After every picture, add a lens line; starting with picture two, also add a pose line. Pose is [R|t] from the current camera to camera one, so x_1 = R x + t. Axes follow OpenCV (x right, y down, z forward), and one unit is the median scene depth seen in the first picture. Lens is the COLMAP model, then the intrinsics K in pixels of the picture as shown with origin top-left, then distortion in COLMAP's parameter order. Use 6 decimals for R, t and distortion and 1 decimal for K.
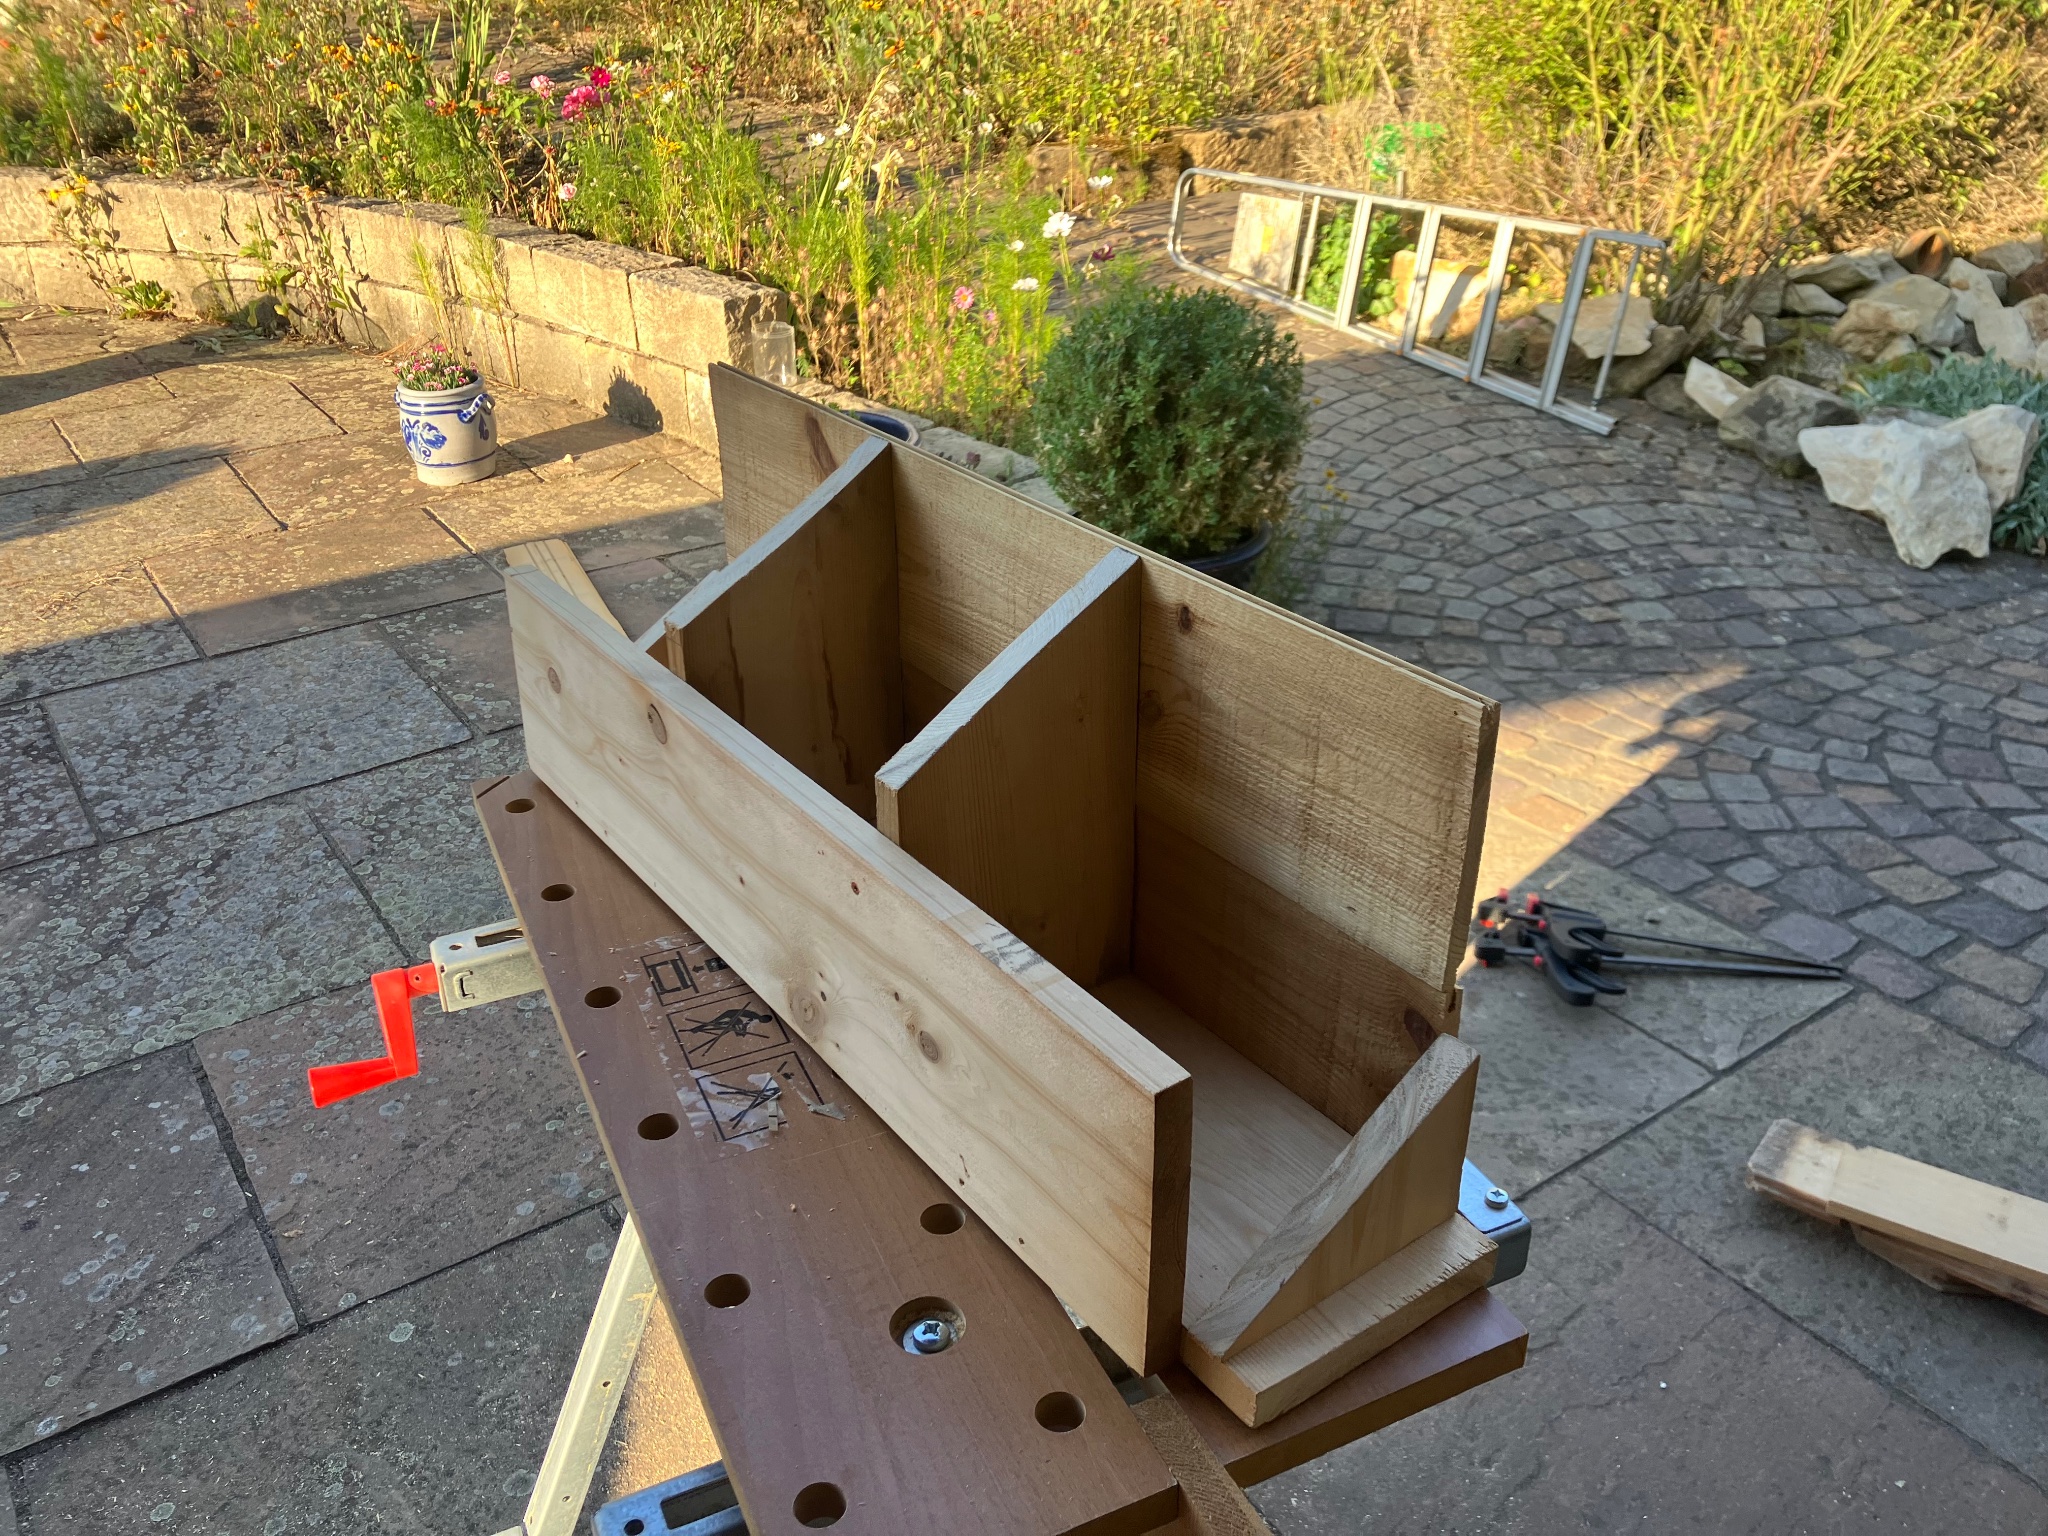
lens RADIAL K [[1680.5, 0, 1024.0], [0, 1680.5, 768.0], [0, 0, 1]] dist [0.005315, 0.010267]
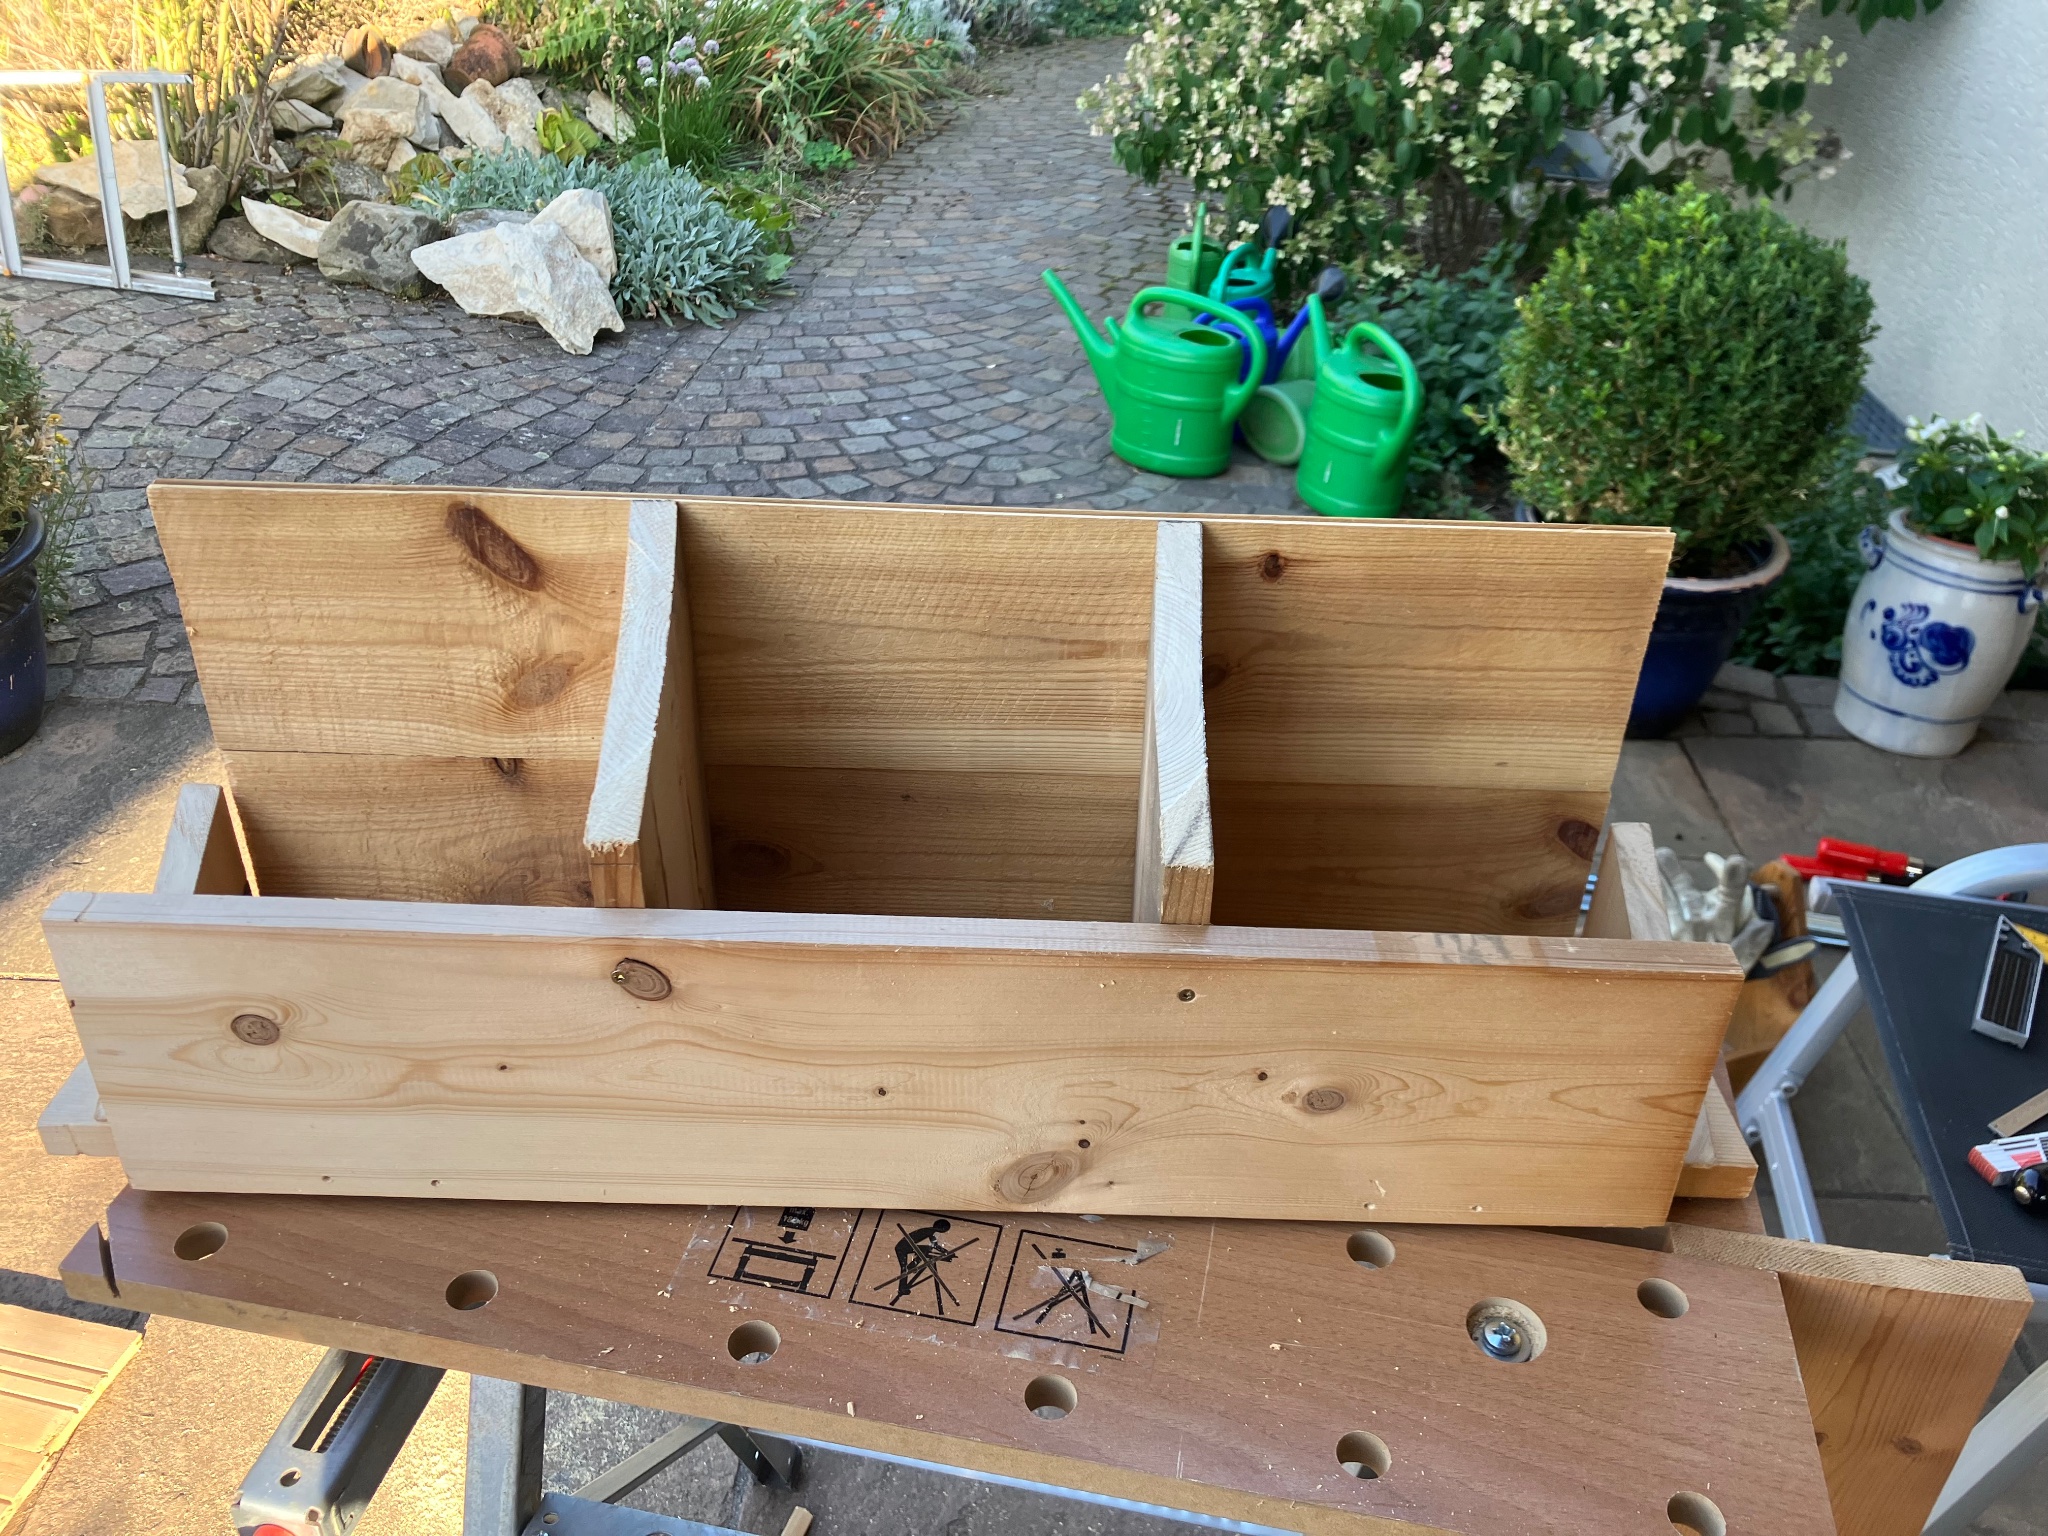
lens RADIAL K [[1668.6, 0, 986.0], [0, 1668.6, 791.6], [0, 0, 1]] dist [0.007431, -0.017432]
pose [[0.586369, -0.428736, 0.687282, -0.148680], [0.342299, 0.900121, 0.269468, -0.060425], [-0.734168, 0.077248, 0.674559, 0.107075]]
